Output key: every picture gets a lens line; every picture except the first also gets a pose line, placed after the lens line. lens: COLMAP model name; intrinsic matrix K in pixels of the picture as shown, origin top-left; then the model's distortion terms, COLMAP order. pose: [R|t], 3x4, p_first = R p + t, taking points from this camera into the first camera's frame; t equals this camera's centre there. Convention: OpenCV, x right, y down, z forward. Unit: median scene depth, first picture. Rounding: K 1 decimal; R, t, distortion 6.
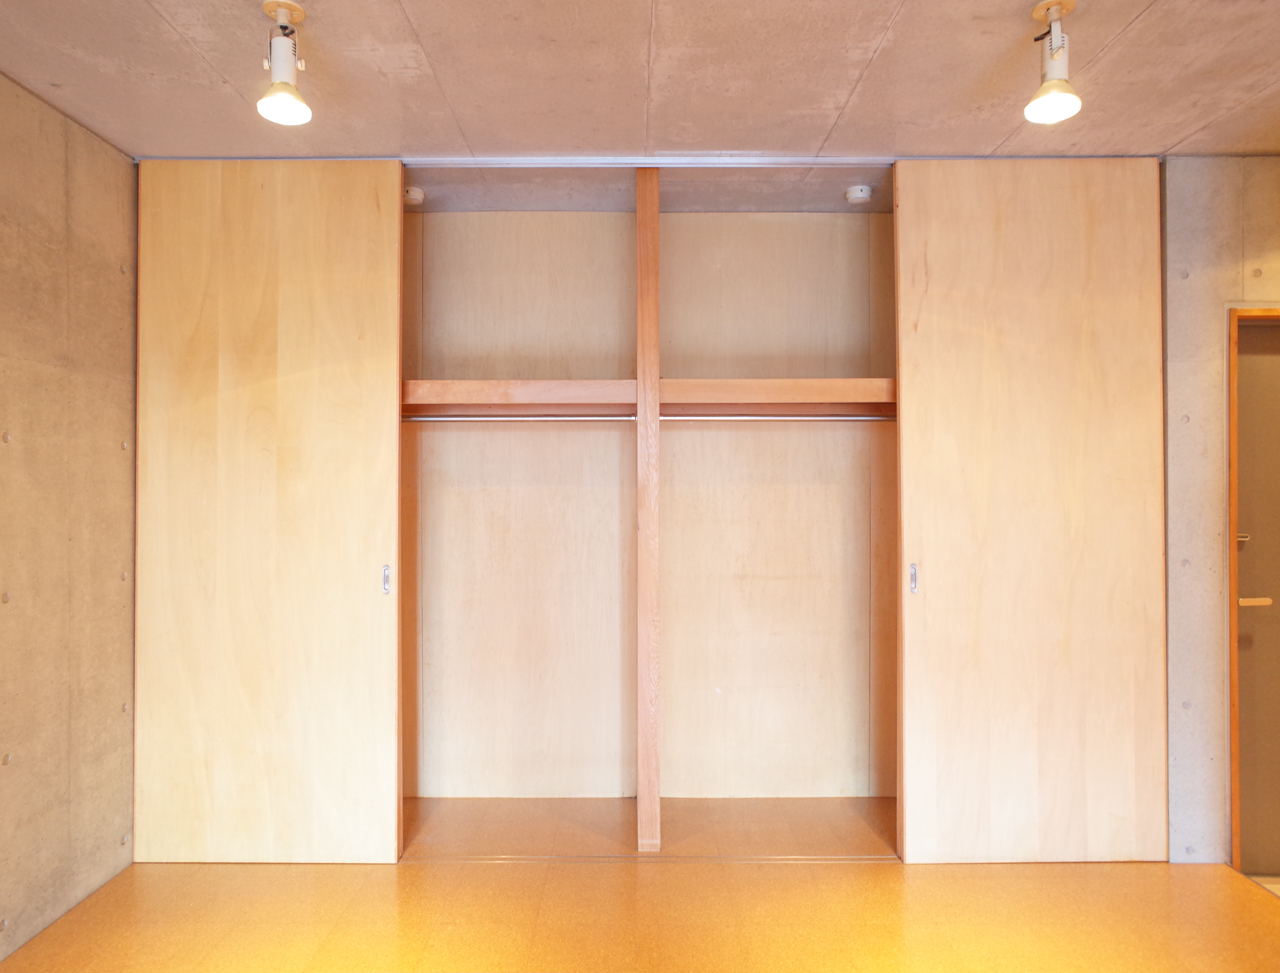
lens RADIAL K [[837.9, 0, 627.2], [0, 837.9, 488.3], [0, 0, 1]] dist [0.000893, -0.003217]
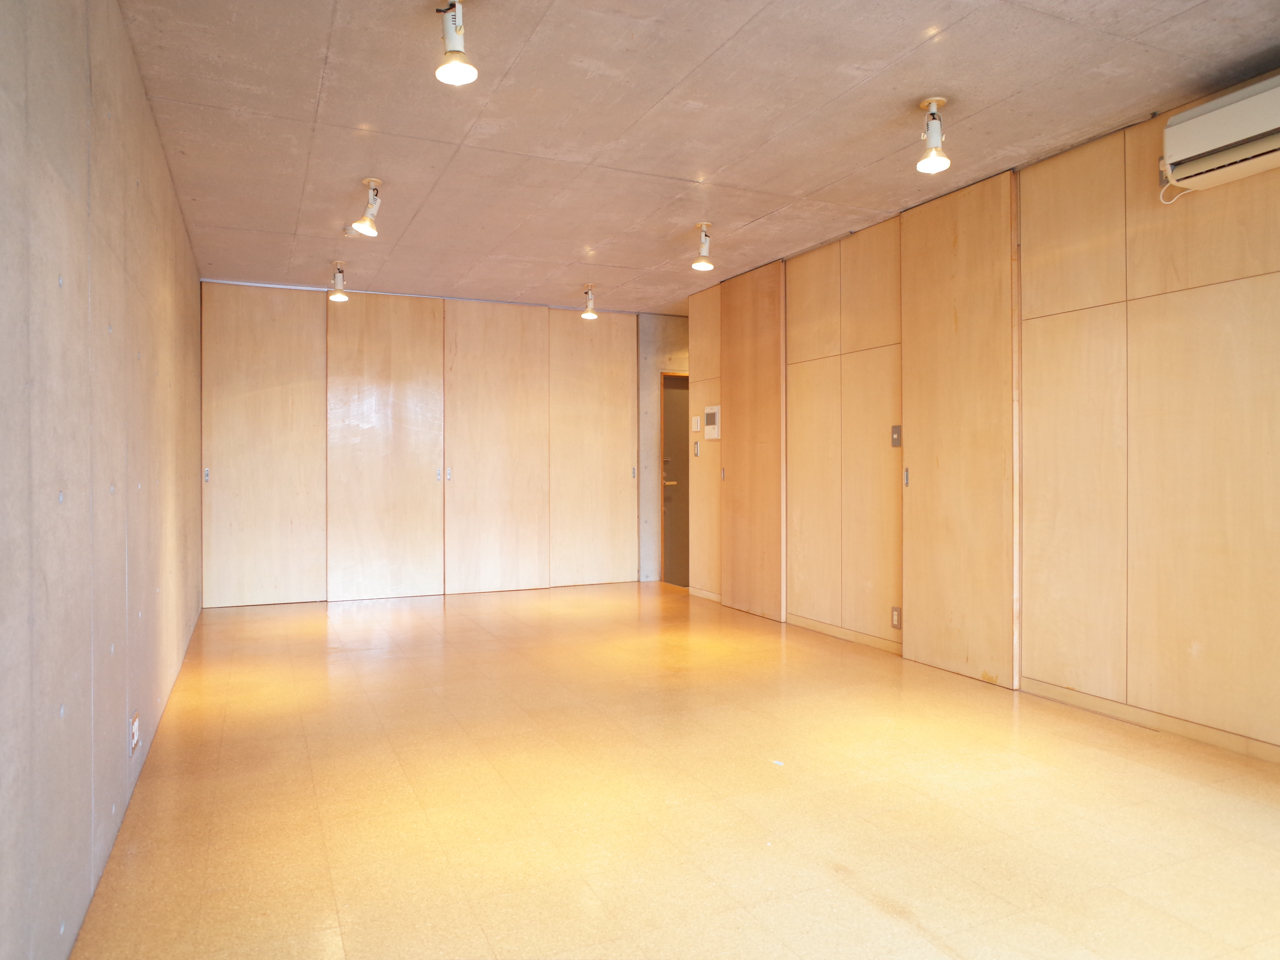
lens RADIAL K [[828.8, 0, 610.5], [0, 828.8, 478.9], [0, 0, 1]] dist [-0.042683, 0.047287]
pose [[0.918093, -0.006898, 0.396304, -0.468734], [-0.000670, 0.999820, 0.018954, 0.074807], [-0.396363, -0.017667, 0.917924, -1.348805]]
